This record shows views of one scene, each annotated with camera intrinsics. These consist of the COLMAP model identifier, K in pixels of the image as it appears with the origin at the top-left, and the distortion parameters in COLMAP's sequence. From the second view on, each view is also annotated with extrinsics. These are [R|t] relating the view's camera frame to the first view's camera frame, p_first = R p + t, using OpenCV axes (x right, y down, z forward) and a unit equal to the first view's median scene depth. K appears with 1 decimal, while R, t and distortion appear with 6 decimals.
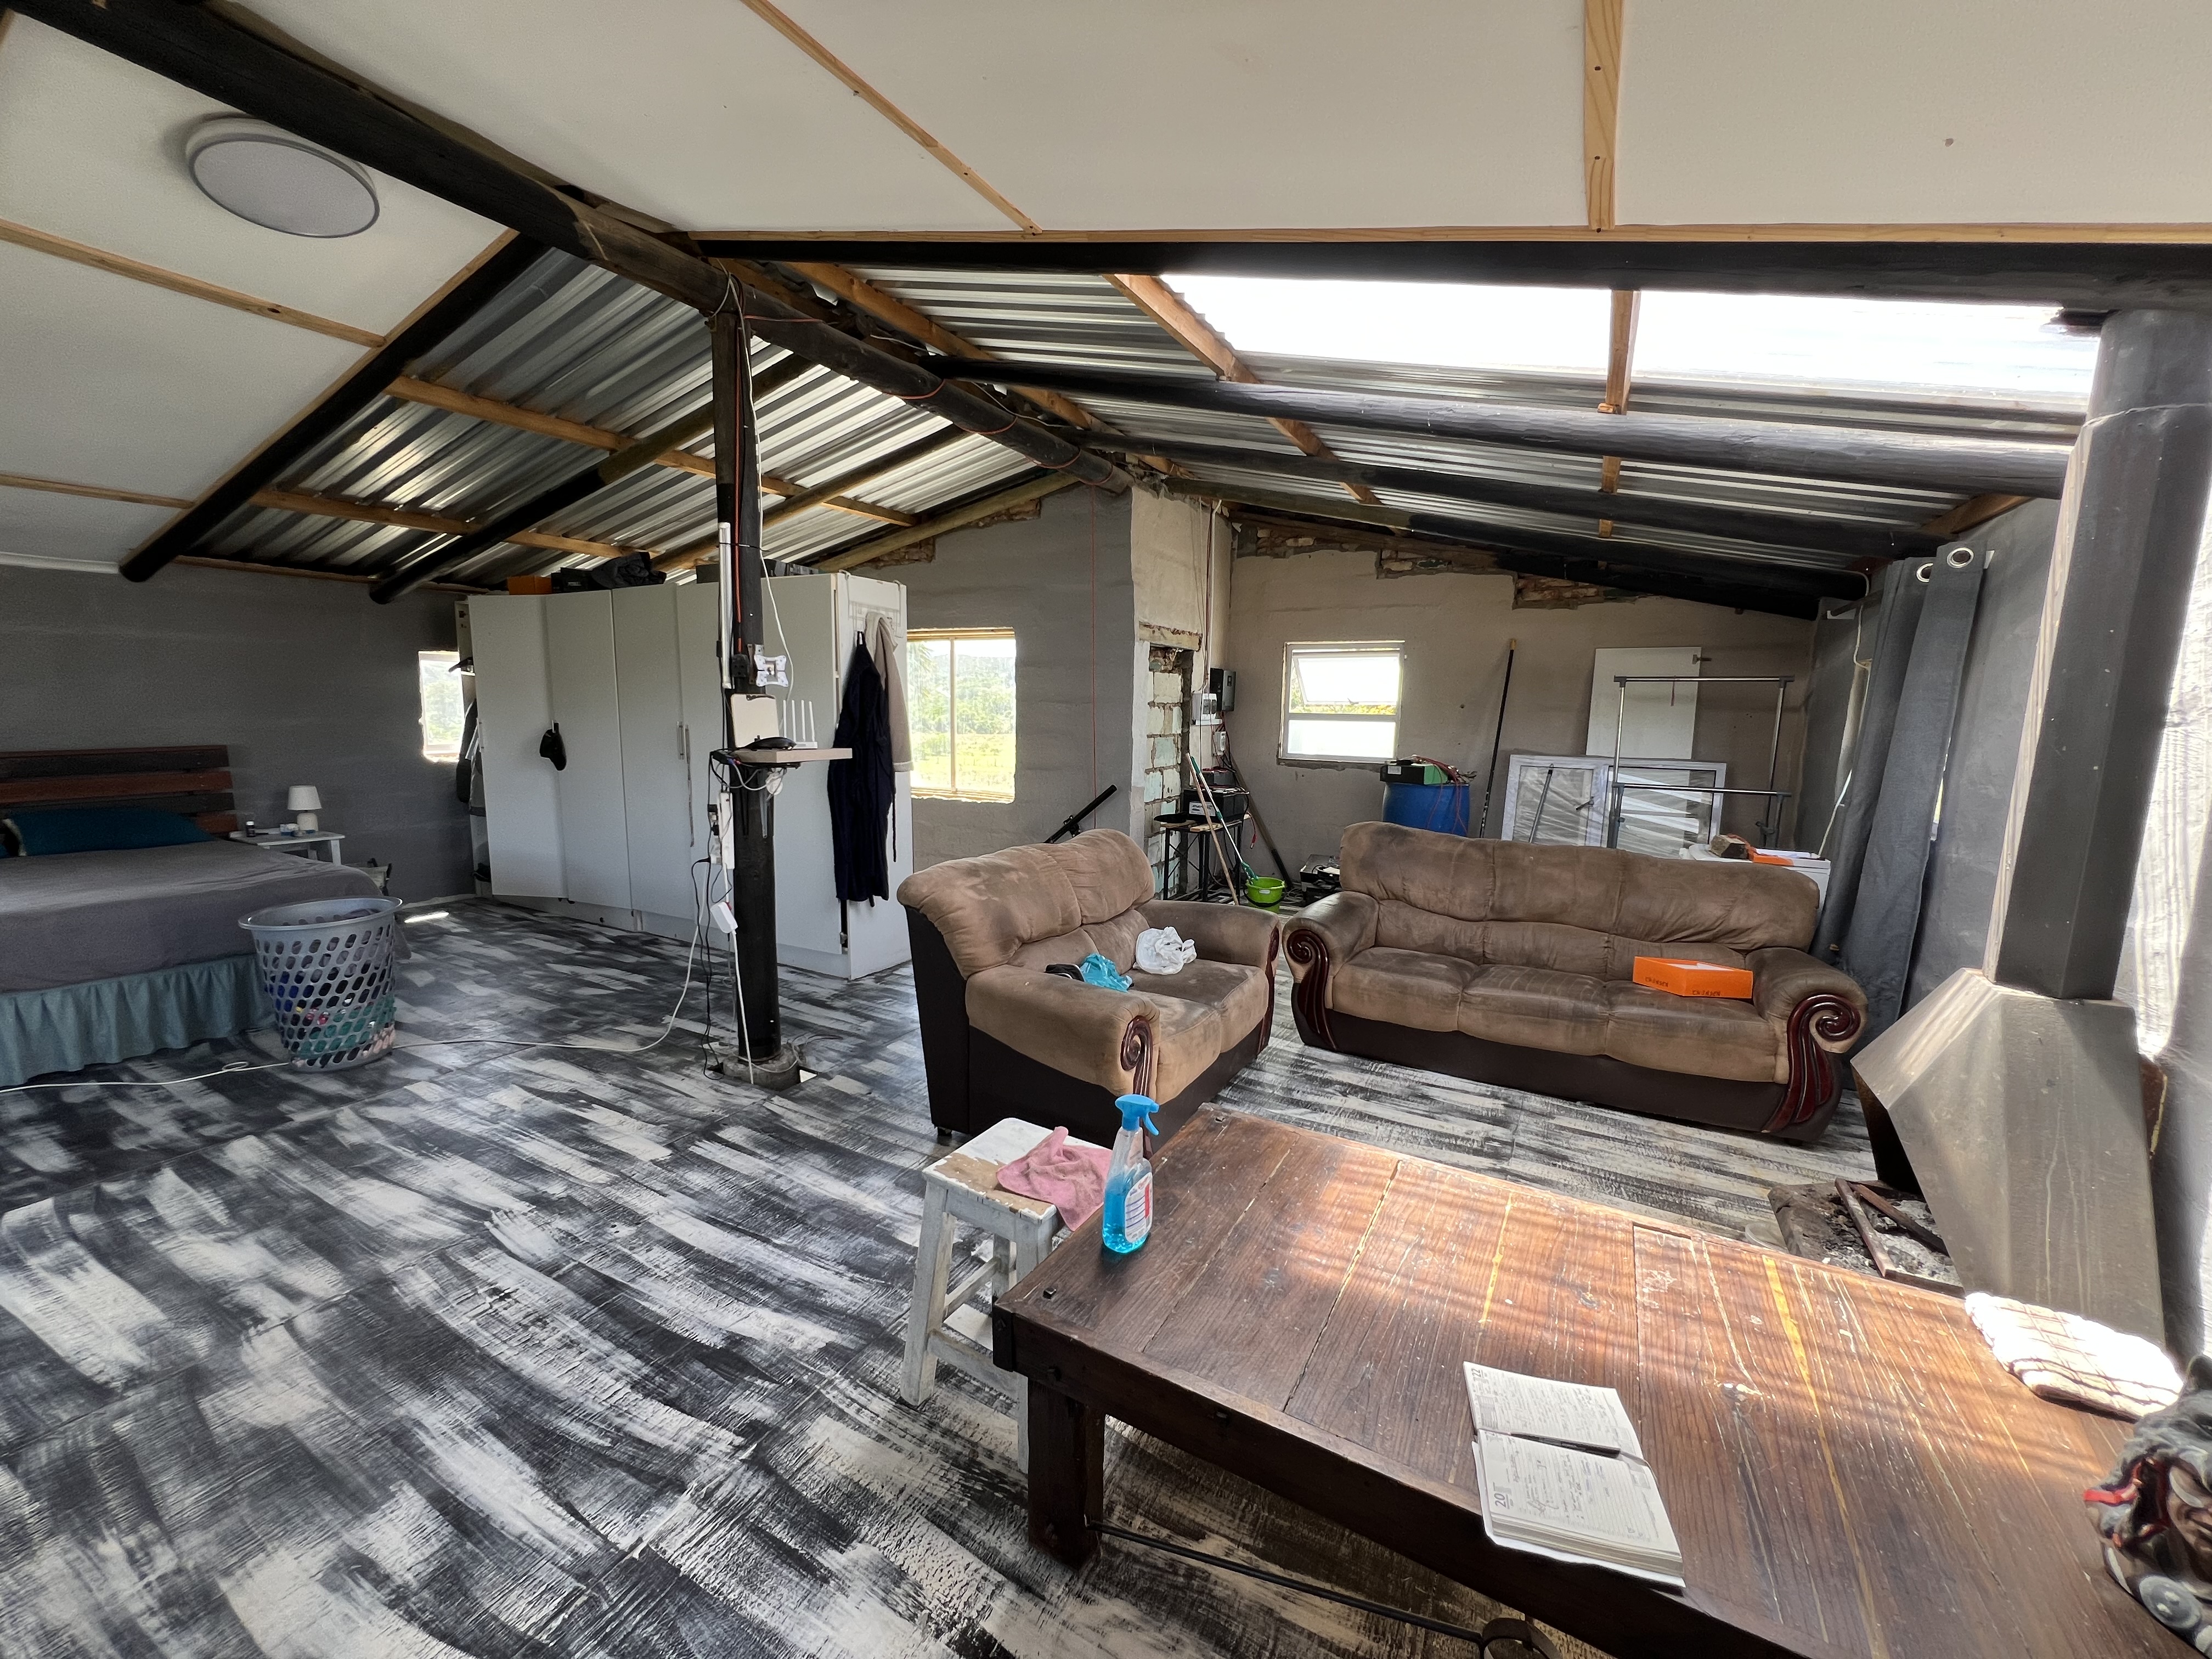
lens RADIAL K [[878.5, 0, 1099.7], [0, 878.5, 827.8], [0, 0, 1]] dist [0.001479, -0.000063]
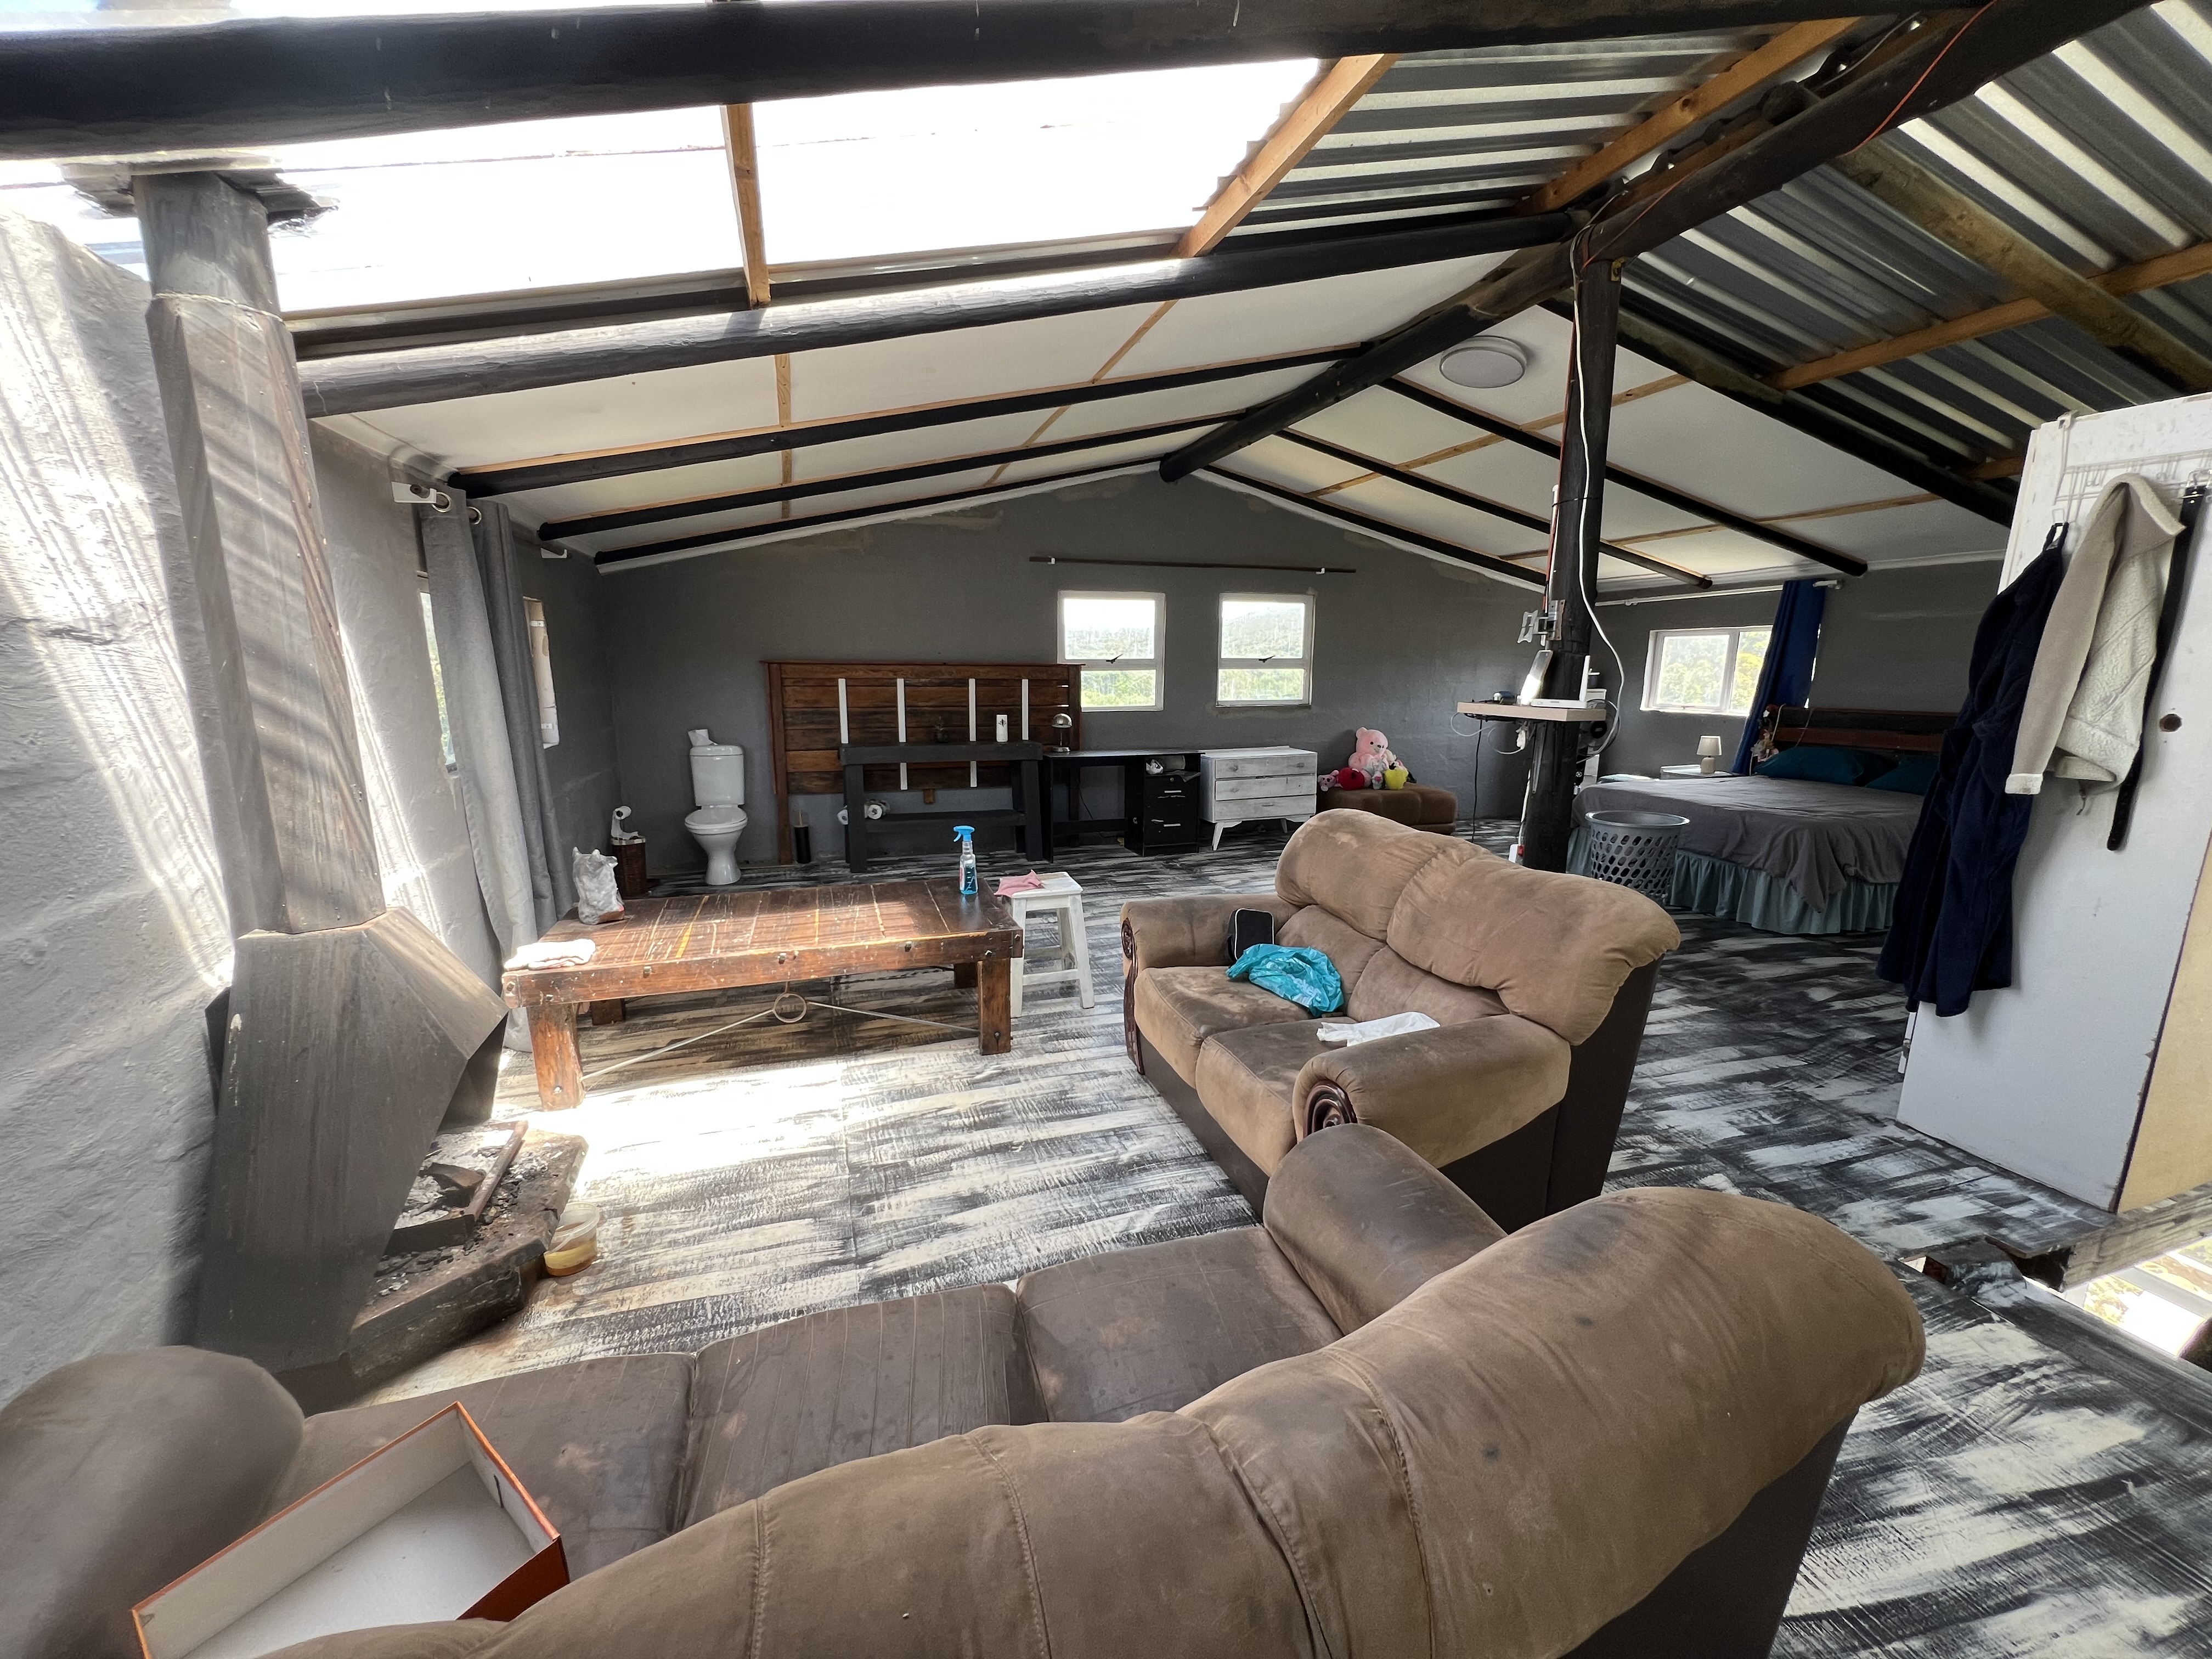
lens RADIAL K [[878.5, 0, 1102.6], [0, 878.5, 834.8], [0, 0, 1]] dist [0.001479, -0.000063]
pose [[-0.672044, 0.126321, -0.729657, 0.683811], [-0.117987, 0.954489, 0.273916, -0.157709], [0.731051, 0.270174, -0.626554, 1.263852]]
